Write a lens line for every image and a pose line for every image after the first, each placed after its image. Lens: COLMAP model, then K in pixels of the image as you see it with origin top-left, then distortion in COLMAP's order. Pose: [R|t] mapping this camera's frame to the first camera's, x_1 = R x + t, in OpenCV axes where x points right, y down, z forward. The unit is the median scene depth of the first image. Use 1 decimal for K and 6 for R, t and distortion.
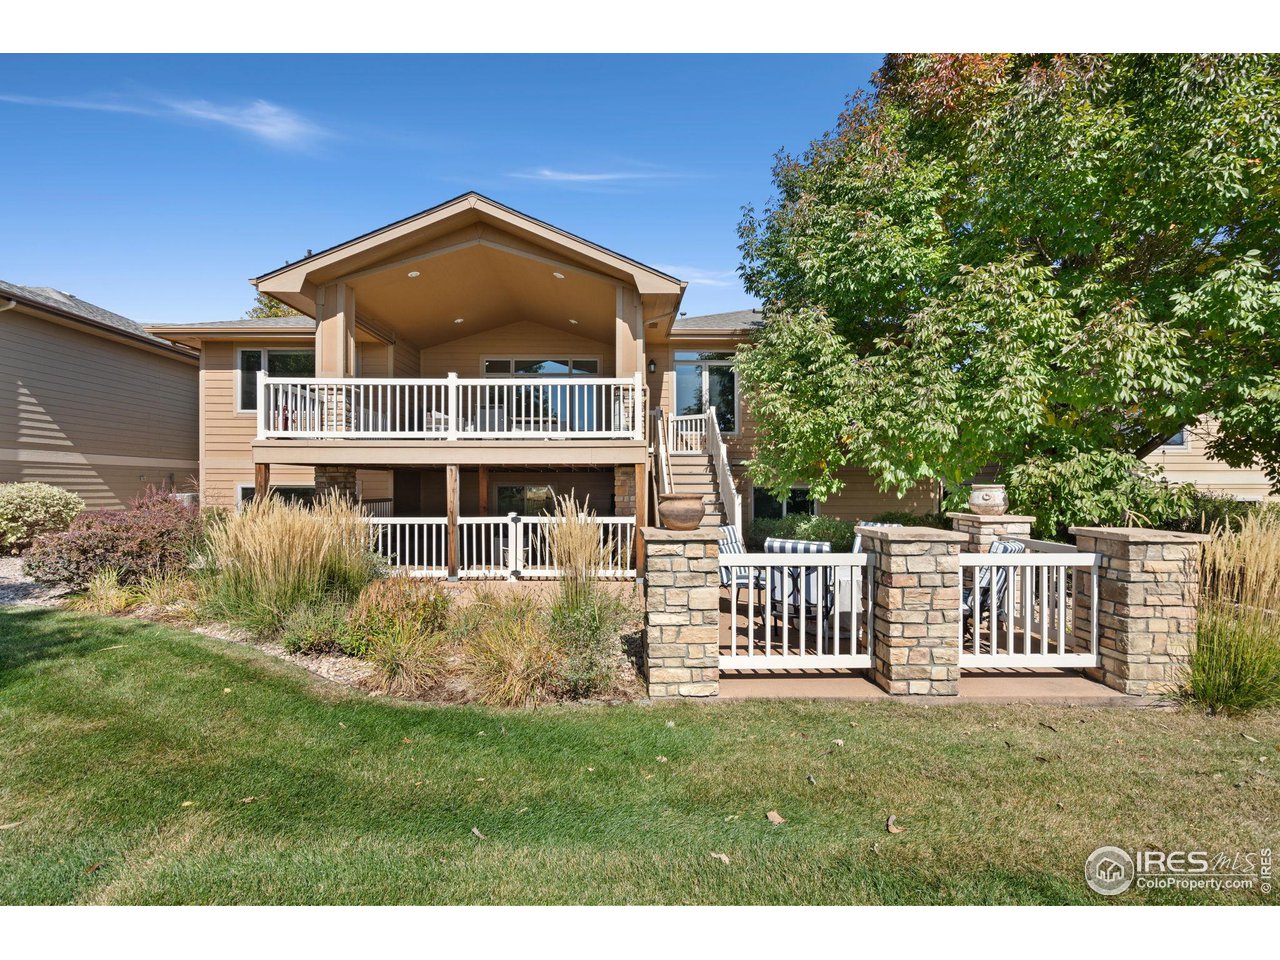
lens RADIAL K [[581.0, 0, 628.5], [0, 581.0, 486.7], [0, 0, 1]] dist [0.002062, -0.000213]
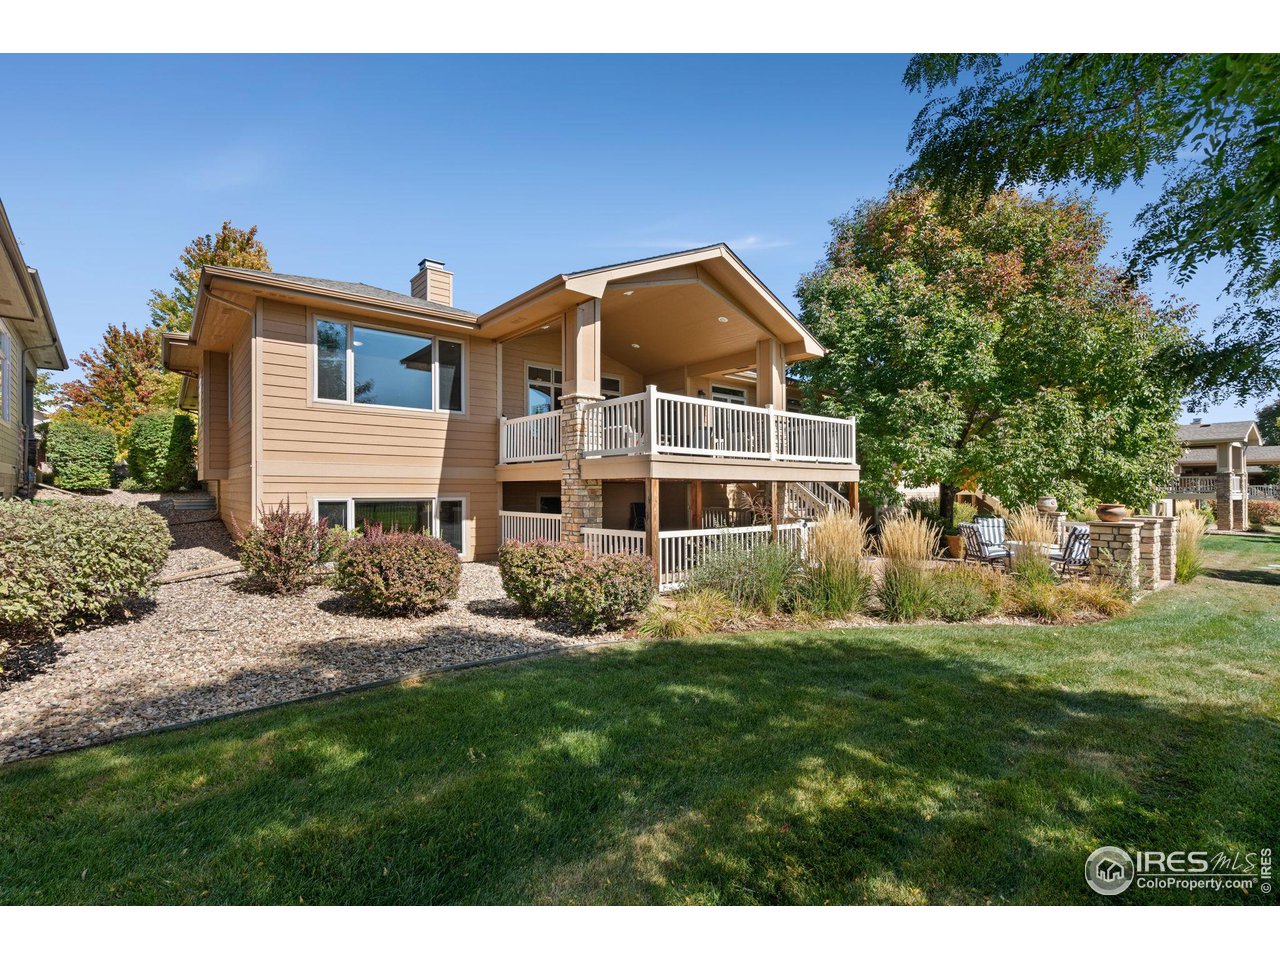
lens RADIAL K [[581.0, 0, 628.5], [0, 581.0, 486.7], [0, 0, 1]] dist [0.002062, -0.000213]
pose [[0.778301, 0.003289, 0.627883, -1.254498], [0.002249, 0.999965, -0.008025, -0.016673], [-0.627888, 0.007658, 0.778266, 0.250065]]
